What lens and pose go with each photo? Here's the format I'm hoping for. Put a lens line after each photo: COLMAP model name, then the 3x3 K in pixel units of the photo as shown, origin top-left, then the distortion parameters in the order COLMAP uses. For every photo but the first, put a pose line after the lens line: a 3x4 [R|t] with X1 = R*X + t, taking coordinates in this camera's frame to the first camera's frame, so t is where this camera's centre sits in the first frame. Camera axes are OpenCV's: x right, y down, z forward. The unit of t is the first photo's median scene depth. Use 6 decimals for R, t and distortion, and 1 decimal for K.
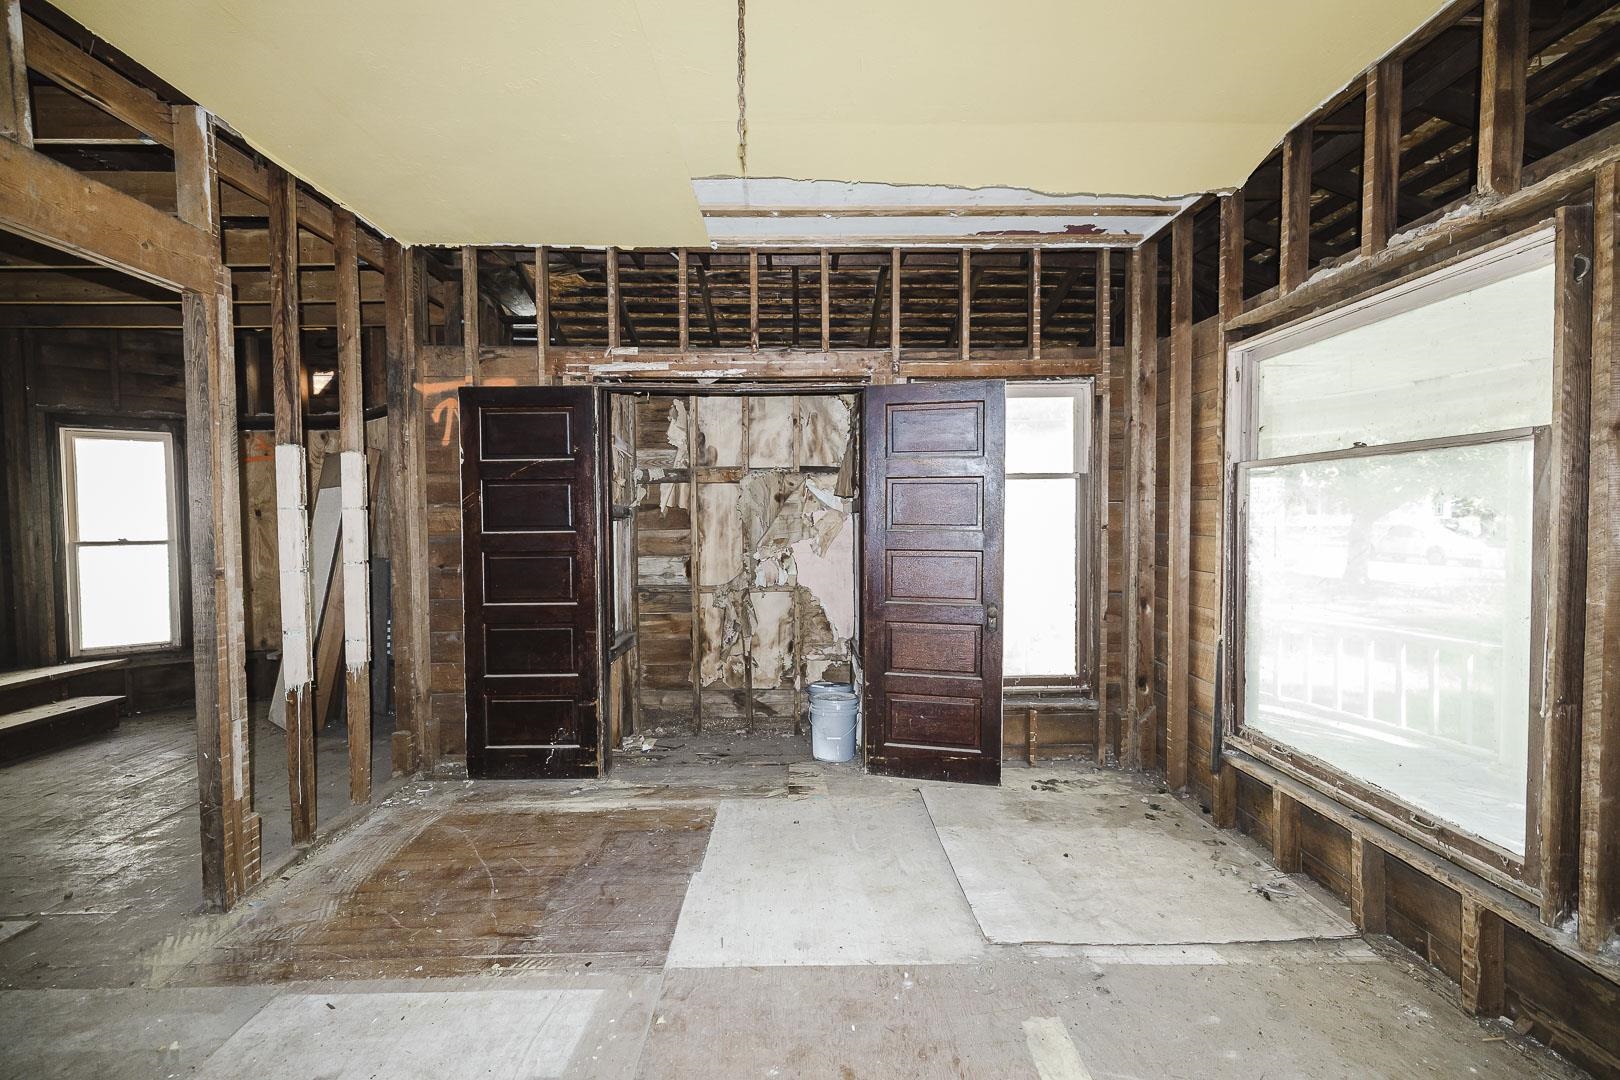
lens RADIAL K [[678.5, 0, 807.3], [0, 678.5, 536.3], [0, 0, 1]] dist [0.004604, -0.001168]
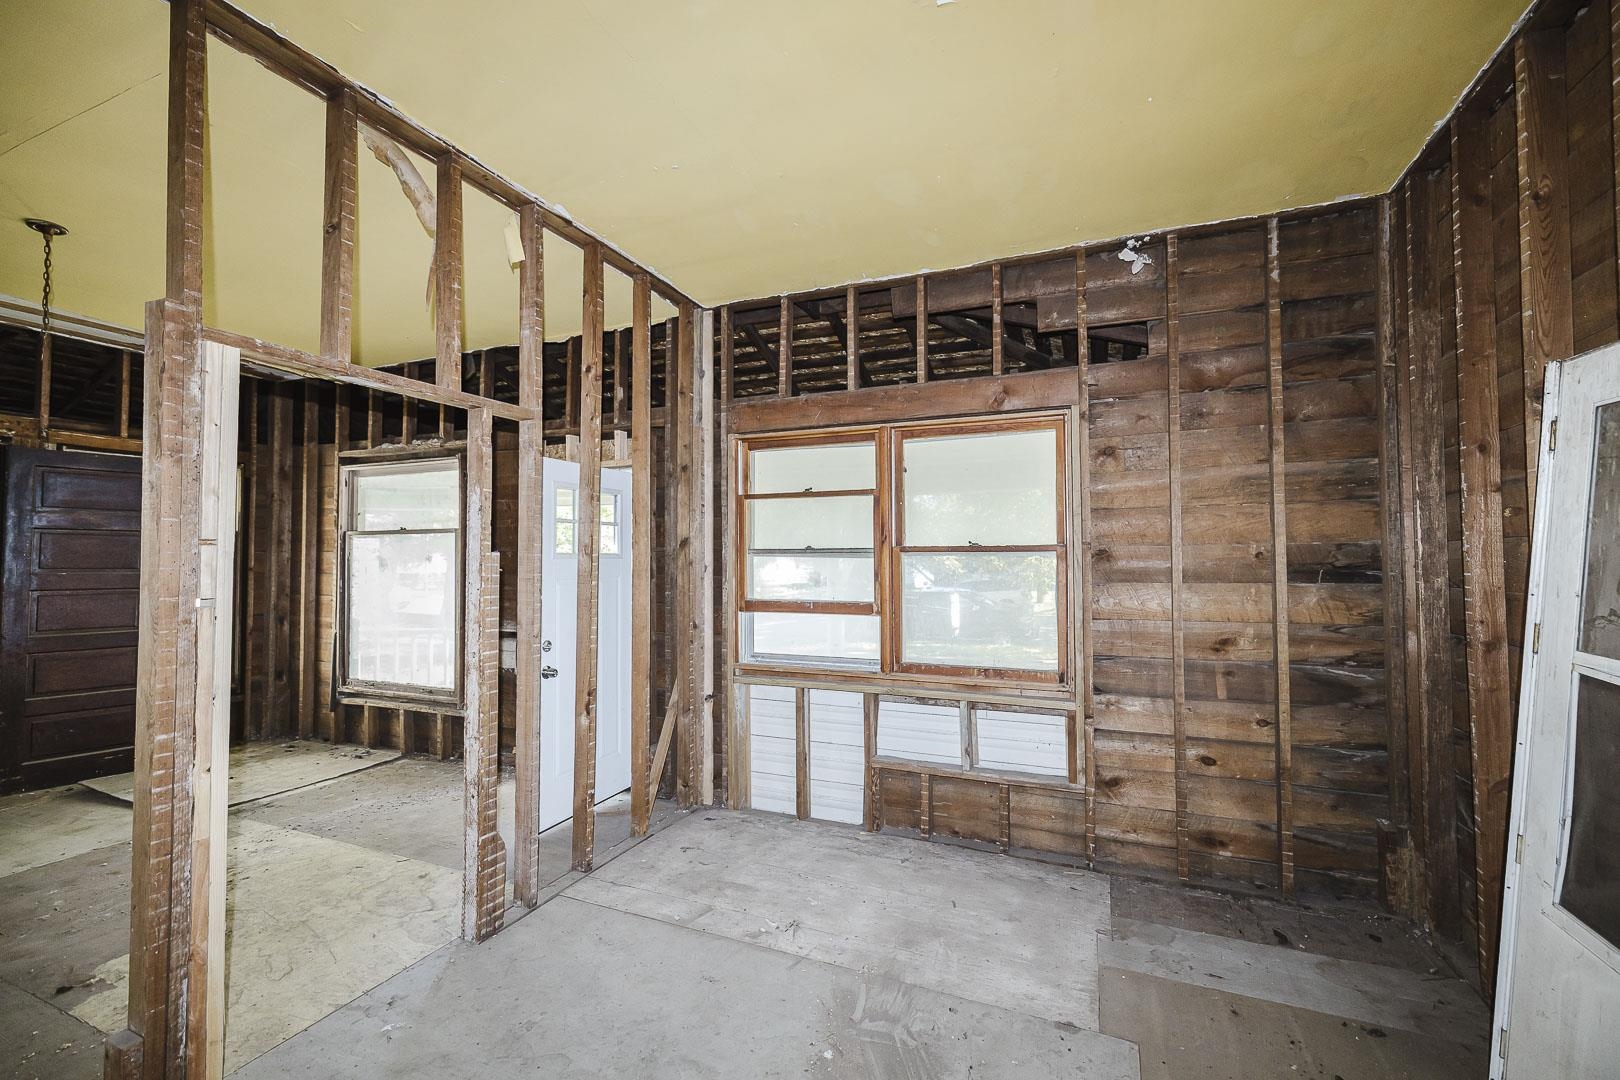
lens RADIAL K [[678.5, 0, 812.3], [0, 678.5, 541.8], [0, 0, 1]] dist [0.004604, -0.001168]
pose [[0.403560, 0.029051, 0.914492, -0.403879], [0.028399, 0.998616, -0.044256, 0.025856], [-0.914512, 0.043831, 0.402177, -0.670807]]
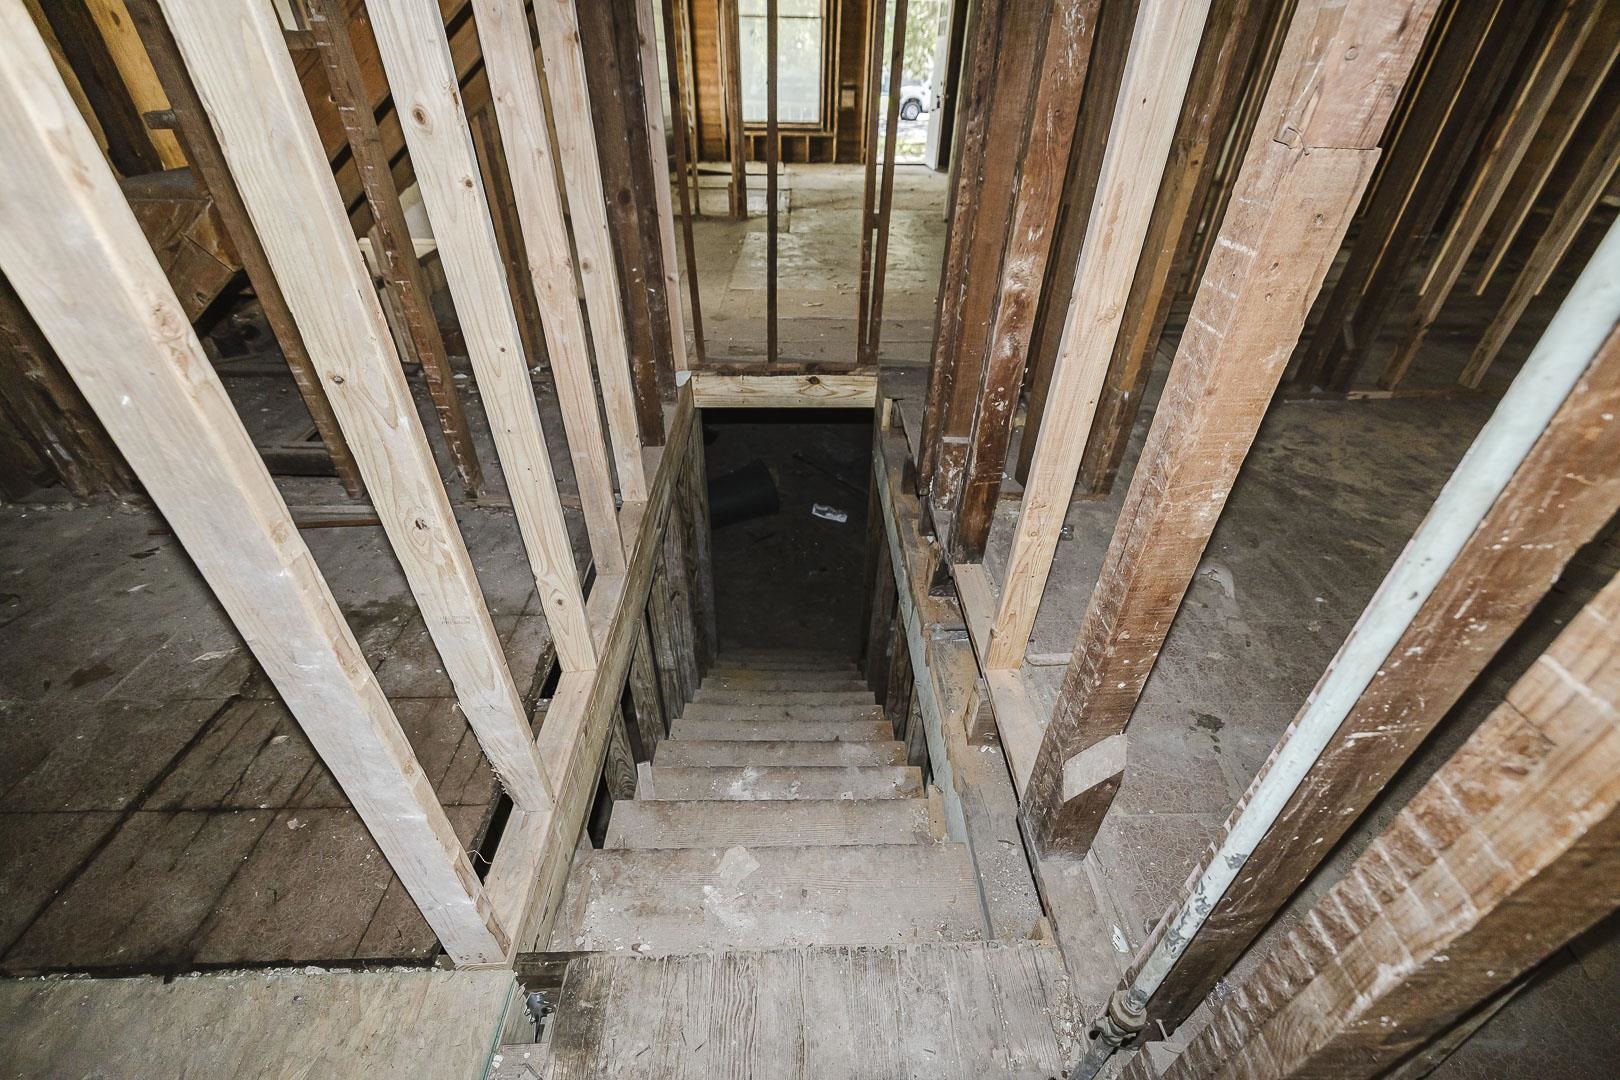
lens RADIAL K [[678.5, 0, 816.2], [0, 678.5, 539.6], [0, 0, 1]] dist [0.004604, -0.001168]
pose [[-0.010789, -0.571230, 0.820719, -2.444152], [0.012118, 0.820632, 0.571328, 0.062987], [-0.999868, 0.016110, -0.001932, 0.518357]]
